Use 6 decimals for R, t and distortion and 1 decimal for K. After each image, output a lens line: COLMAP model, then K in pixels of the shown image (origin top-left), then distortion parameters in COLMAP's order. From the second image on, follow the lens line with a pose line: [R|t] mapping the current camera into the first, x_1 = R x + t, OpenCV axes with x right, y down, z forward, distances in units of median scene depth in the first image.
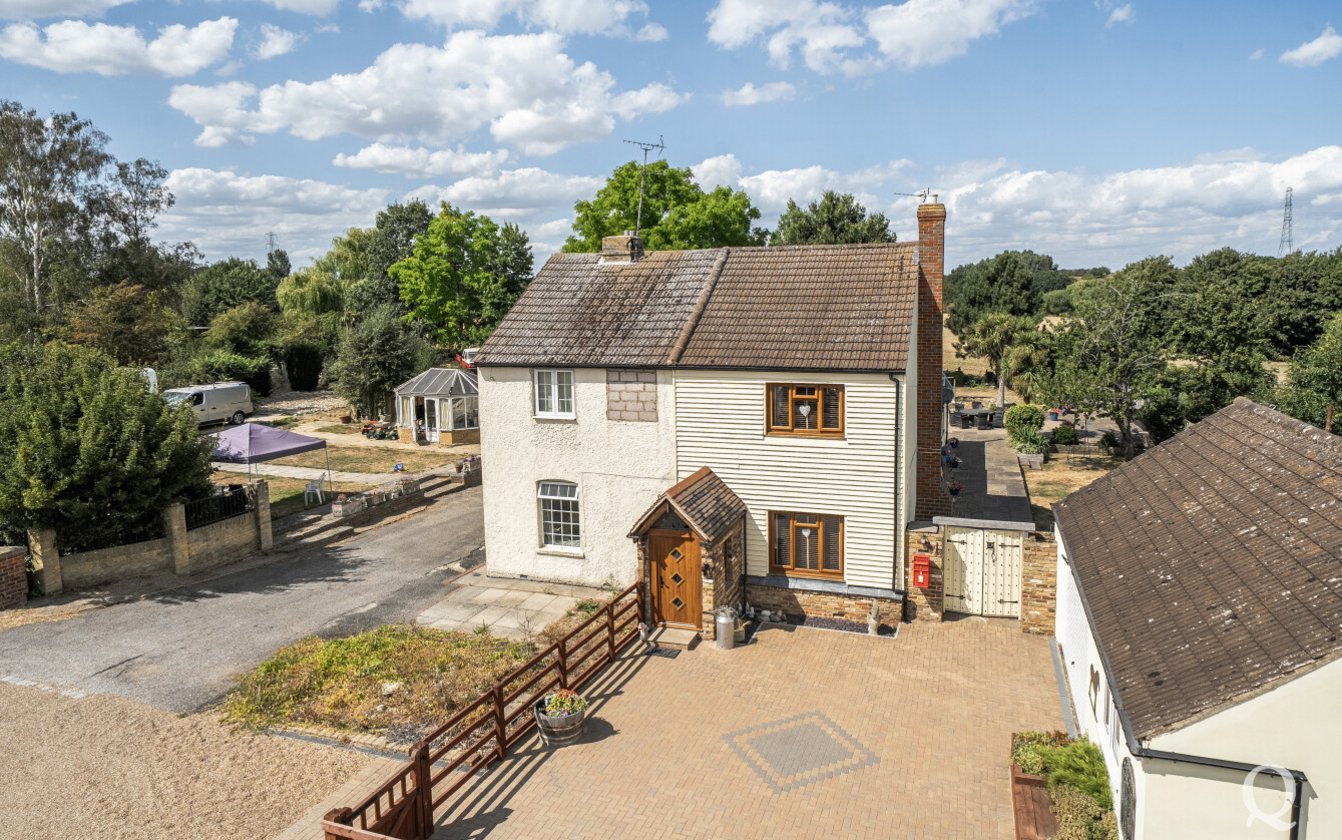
lens RADIAL K [[809.9, 0, 713.6], [0, 809.9, 380.3], [0, 0, 1]] dist [-0.000916, 0.001991]
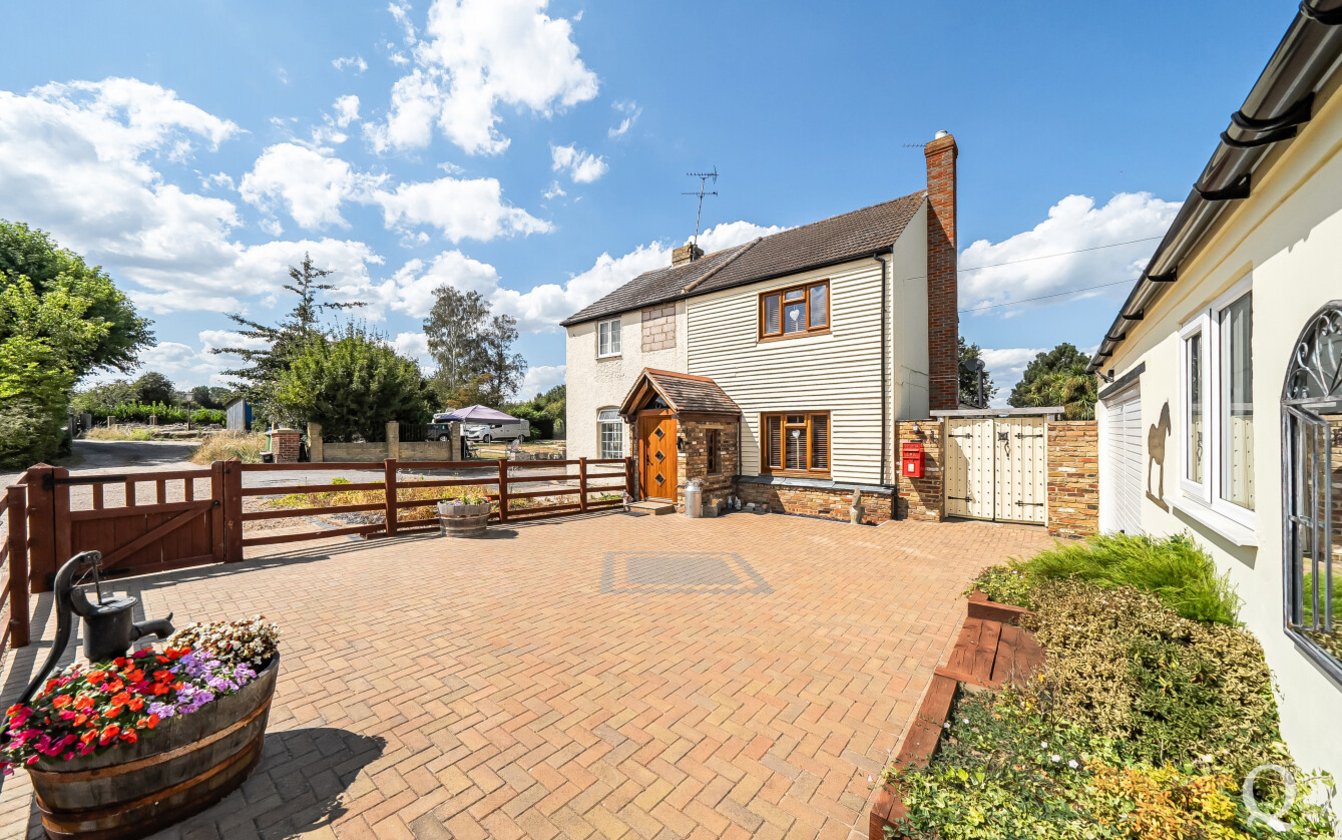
lens RADIAL K [[468.1, 0, 663.8], [0, 468.1, 432.5], [0, 0, 1]] dist [0.000037, -0.000012]
pose [[0.929342, 0.012990, -0.368991, 0.182528], [-0.048644, 0.994977, -0.087489, 0.252909], [0.366001, 0.099257, 0.925306, 0.387524]]
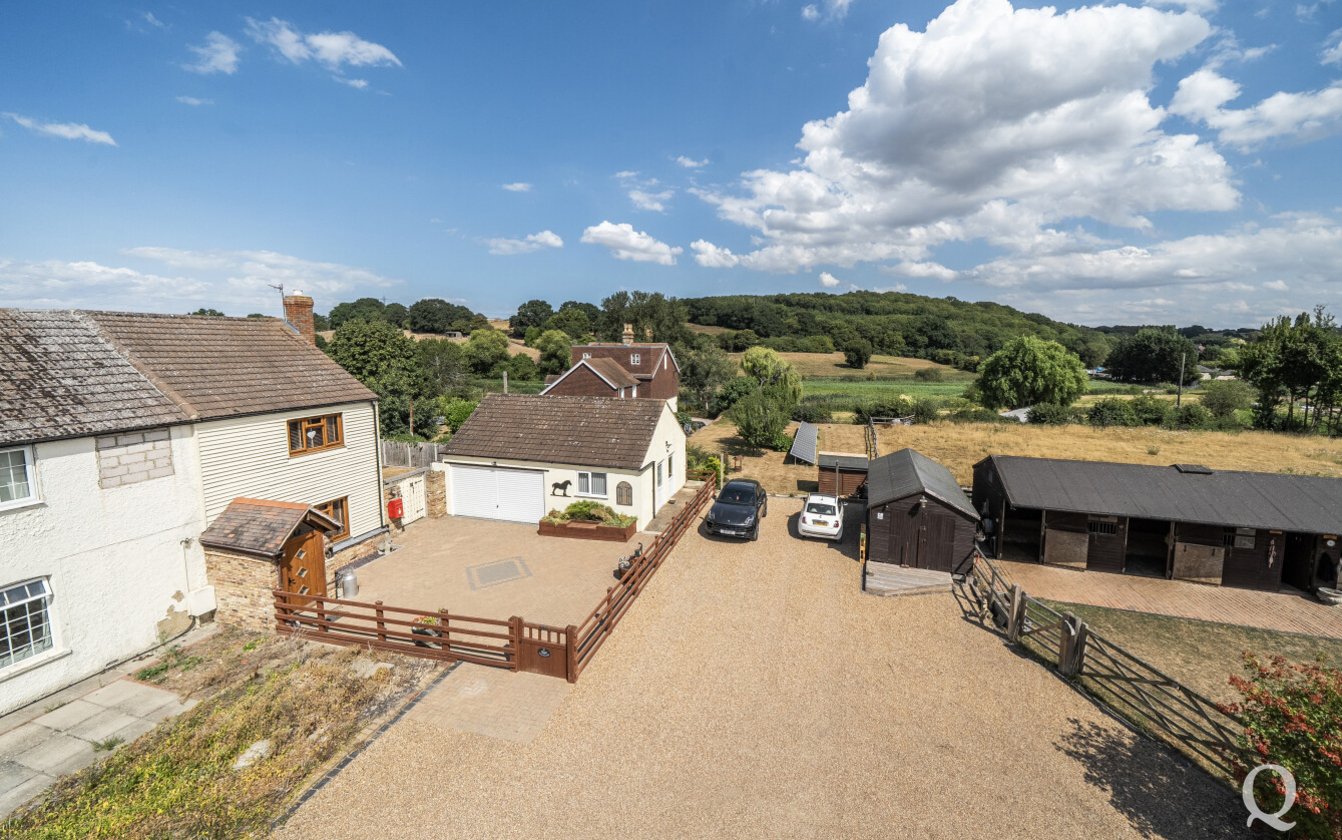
lens RADIAL K [[479.0, 0, 694.5], [0, 479.0, 402.4], [0, 0, 1]] dist [-0.003457, -0.000363]
pose [[-0.051828, -0.110024, 0.992577, -0.770214], [0.104094, 0.987903, 0.114941, -0.047647], [-0.993216, 0.109278, -0.039748, 0.345944]]
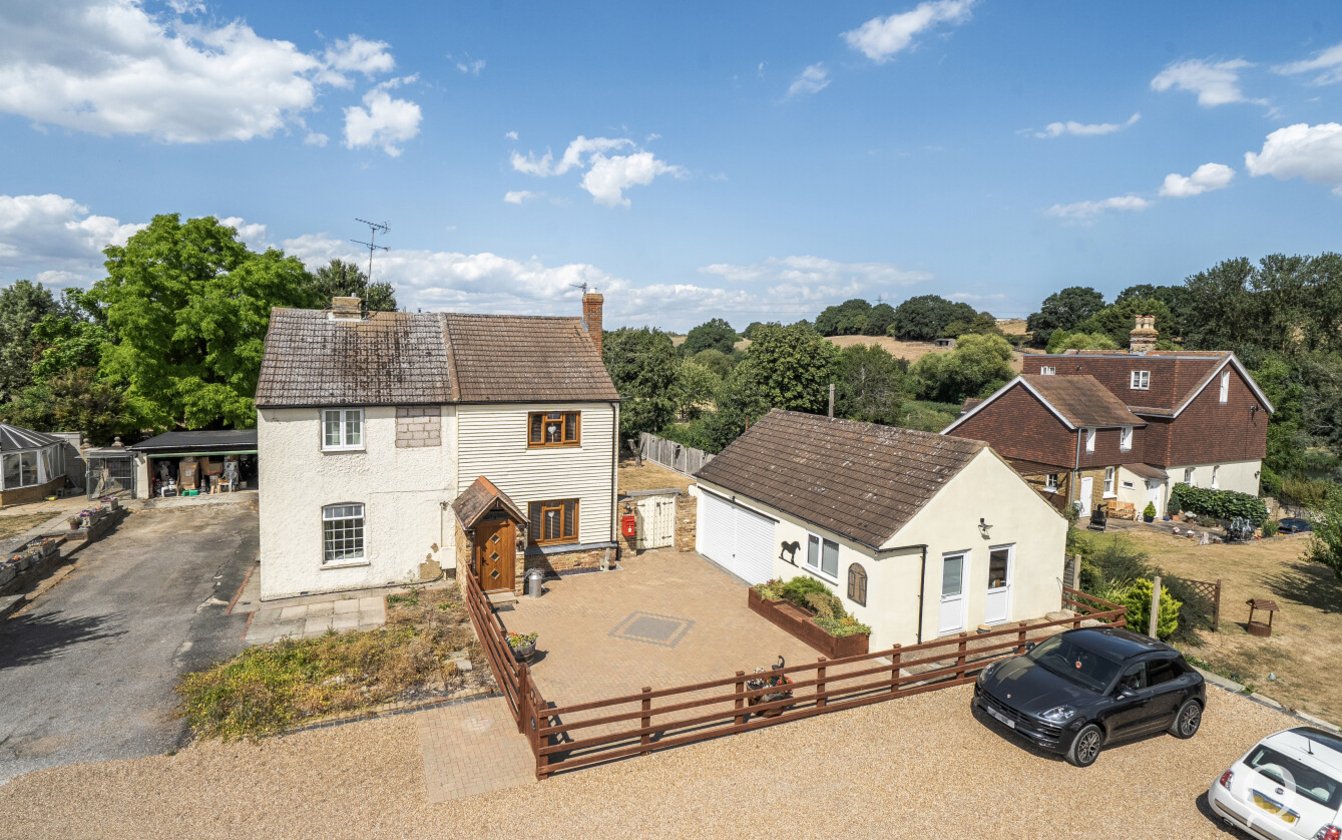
lens RADIAL K [[659.1, 0, 633.7], [0, 659.1, 404.4], [0, 0, 1]] dist [-0.000474, 0.000939]
pose [[0.769750, -0.029484, 0.637665, -0.534869], [0.044052, 0.999005, -0.006986, 0.005928], [-0.636824, 0.033468, 0.770282, -0.015947]]
